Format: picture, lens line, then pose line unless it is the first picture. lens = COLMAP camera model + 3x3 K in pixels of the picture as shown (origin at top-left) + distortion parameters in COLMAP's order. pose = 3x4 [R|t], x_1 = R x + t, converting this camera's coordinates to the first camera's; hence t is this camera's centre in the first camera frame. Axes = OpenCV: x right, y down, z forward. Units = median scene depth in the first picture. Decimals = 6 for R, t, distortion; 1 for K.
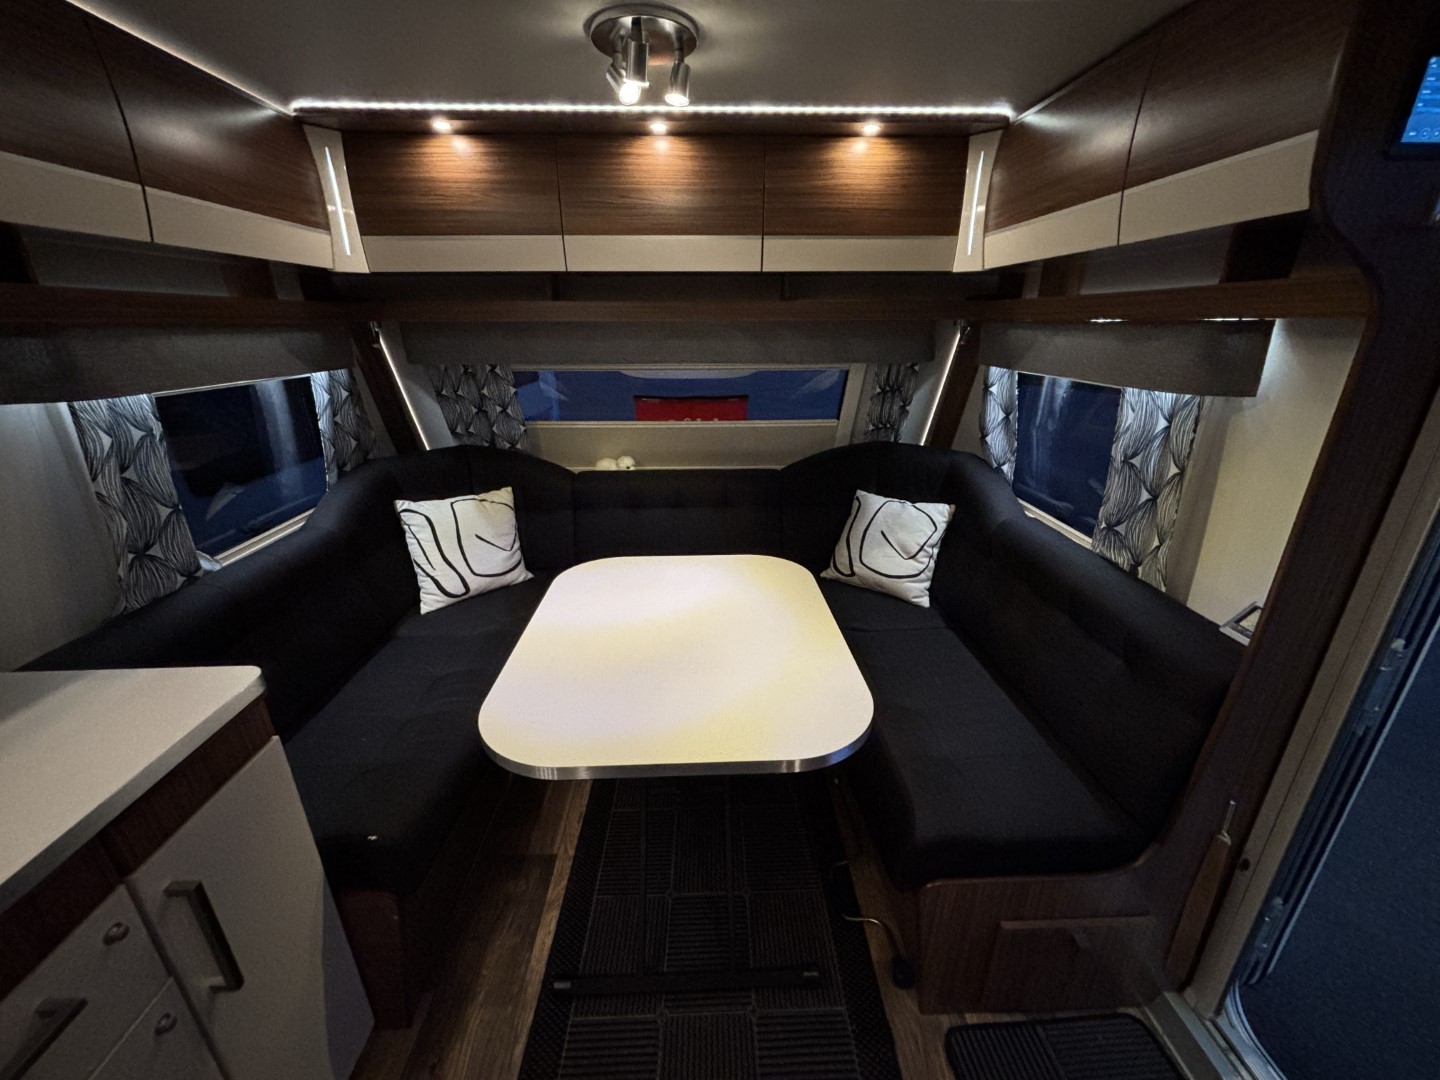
lens RADIAL K [[580.0, 0, 716.9], [0, 580.0, 539.4], [0, 0, 1]] dist [-0.000009, -0.000226]
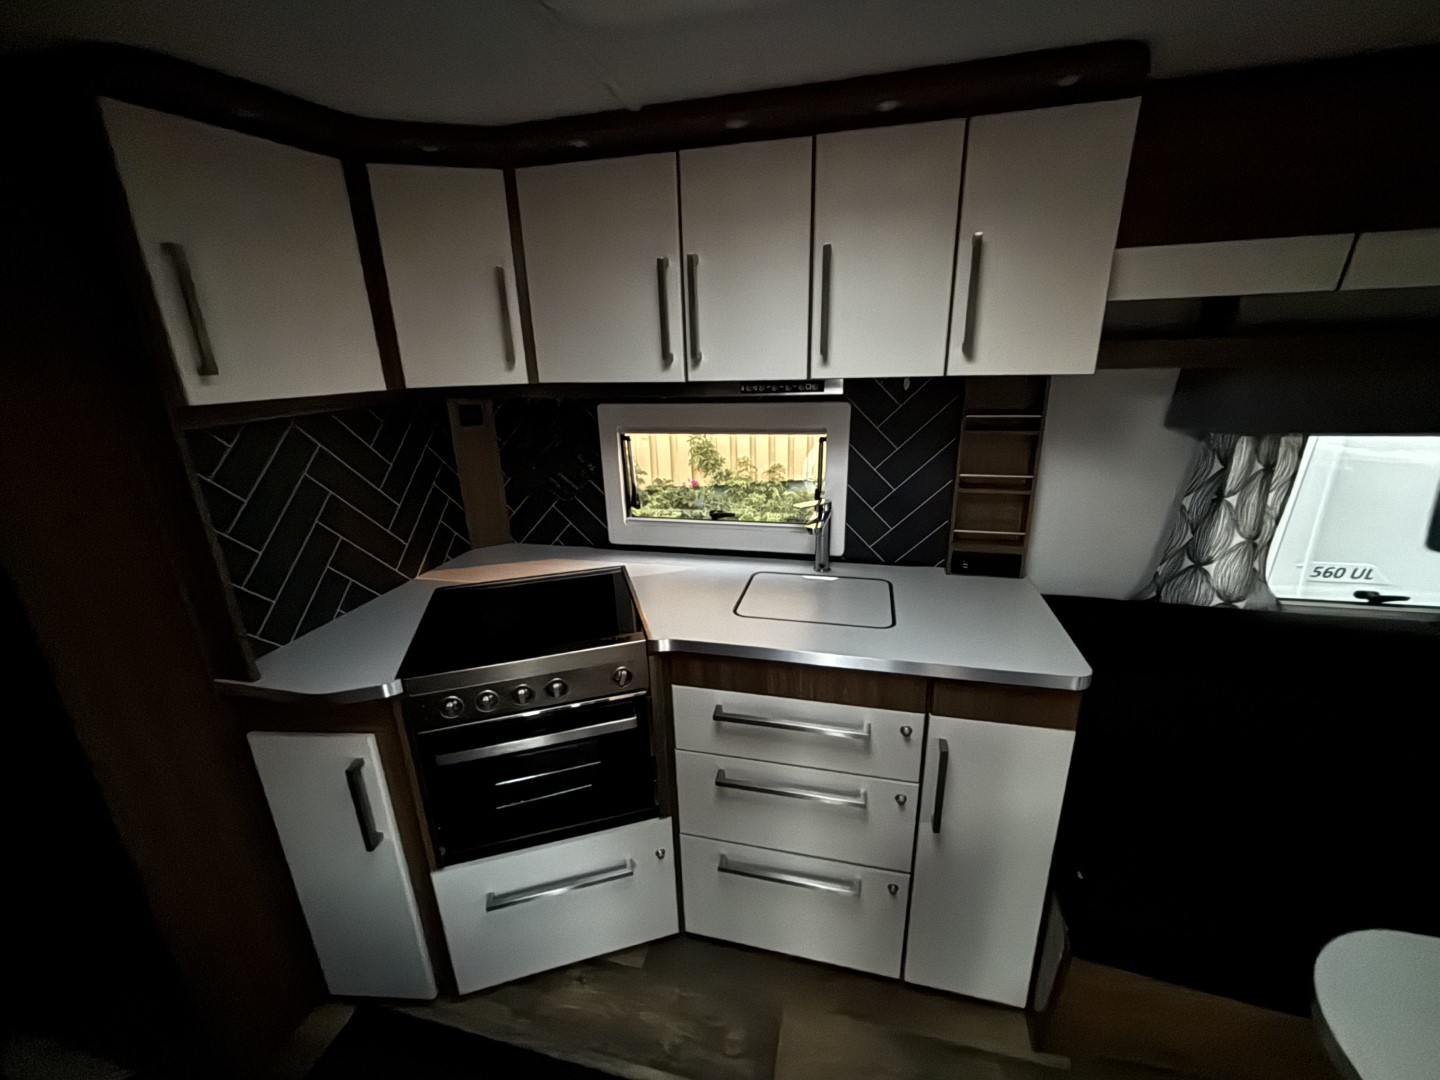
lens RADIAL K [[581.5, 0, 720.0], [0, 581.5, 540.0], [0, 0, 1]] dist [0.000716, -0.000065]
pose [[-0.267413, 0.312720, -0.911426, 0.235894], [-0.310277, 0.867548, 0.388700, -0.145033], [0.912260, 0.386738, -0.134964, 0.243354]]
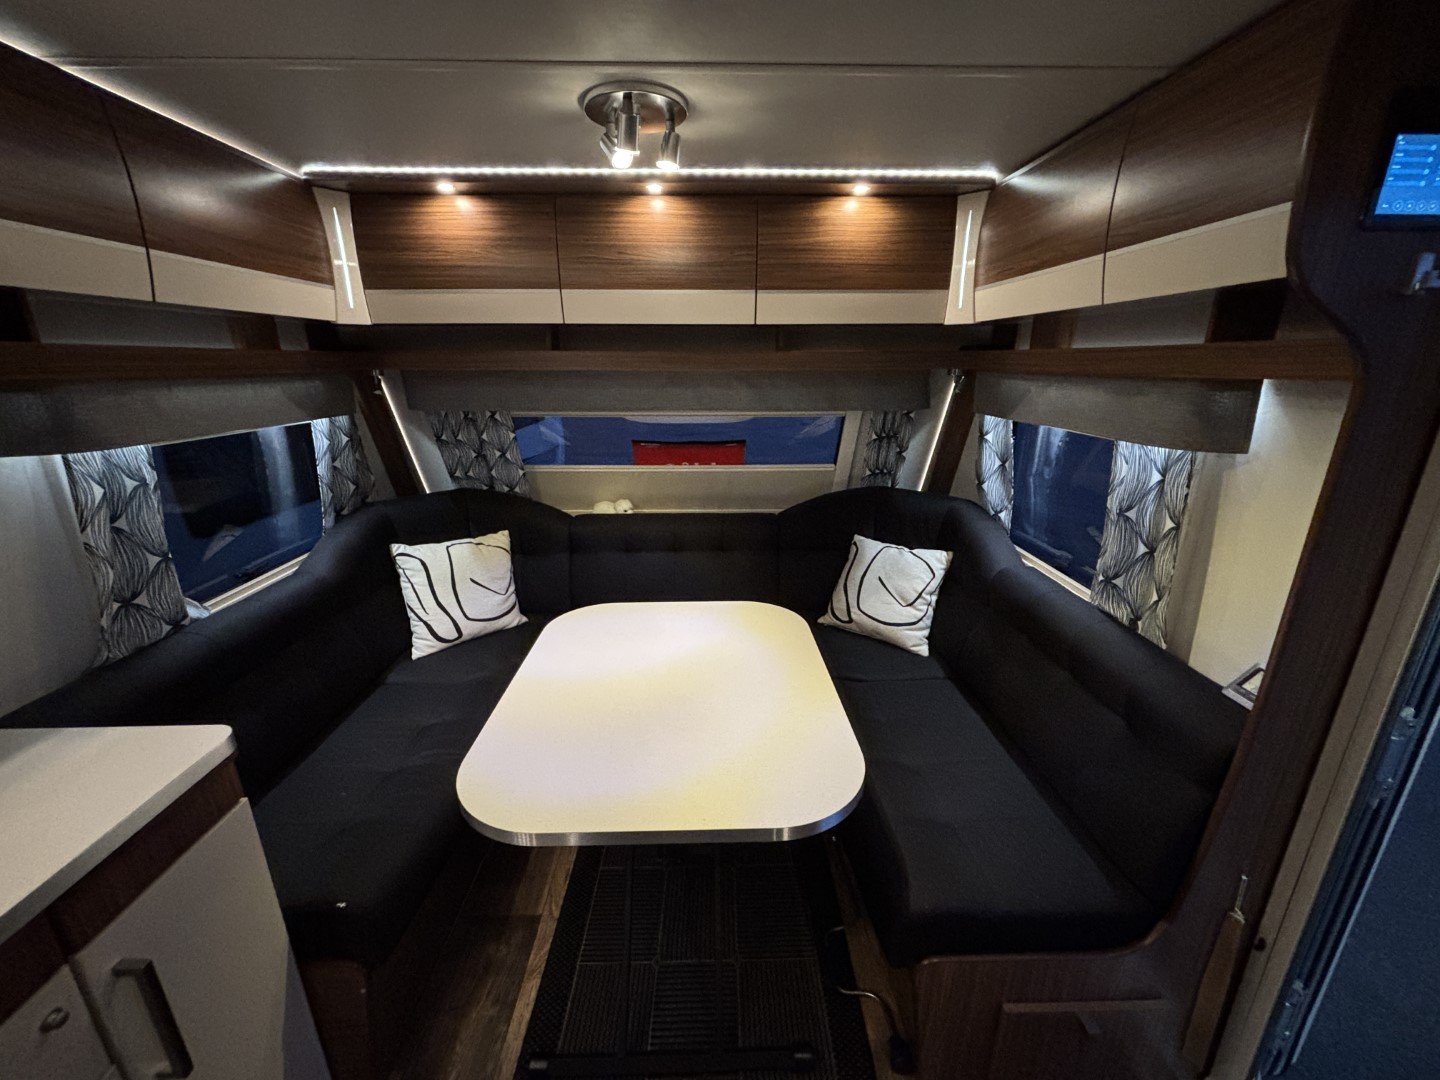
lens RADIAL K [[580.0, 0, 716.9], [0, 580.0, 539.4], [0, 0, 1]] dist [-0.000009, -0.000226]
pose [[0.999934, 0.005488, -0.010111, 0.024627], [-0.006089, 0.998153, -0.060437, -0.025708], [0.009761, 0.060495, 0.998121, 0.008346]]
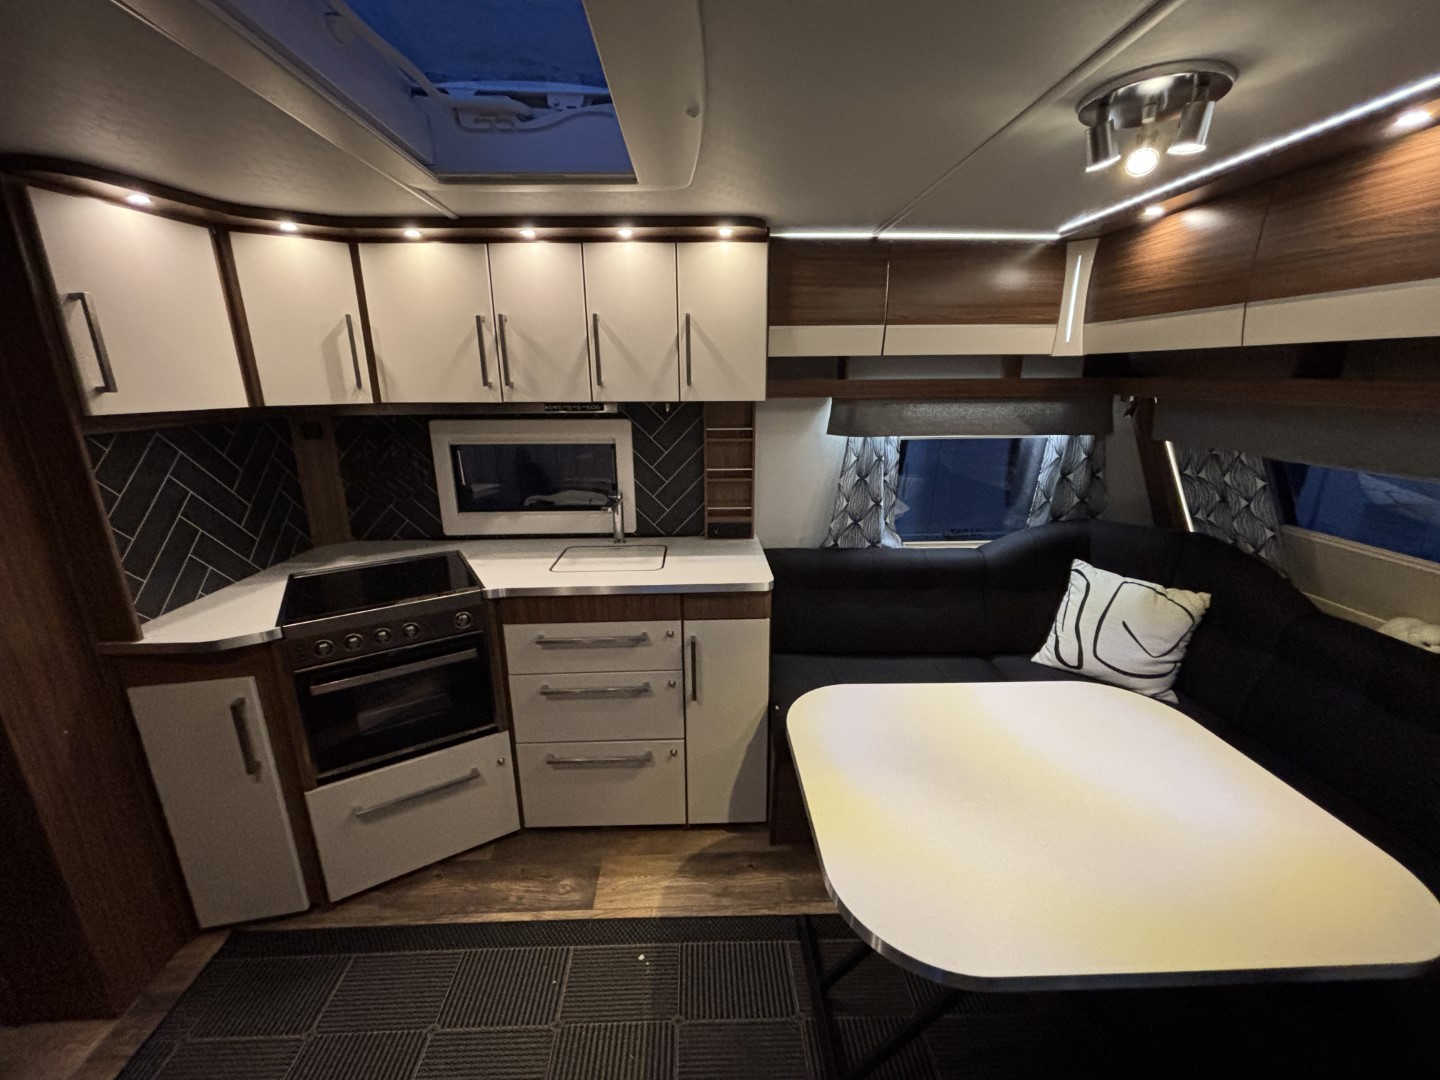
lens RADIAL K [[580.0, 0, 716.9], [0, 580.0, 539.4], [0, 0, 1]] dist [-0.000009, -0.000226]
pose [[0.003950, 0.276755, -0.960932, 0.621182], [-0.344306, 0.902561, 0.258528, -0.205272], [0.938849, 0.329834, 0.098853, 0.381259]]
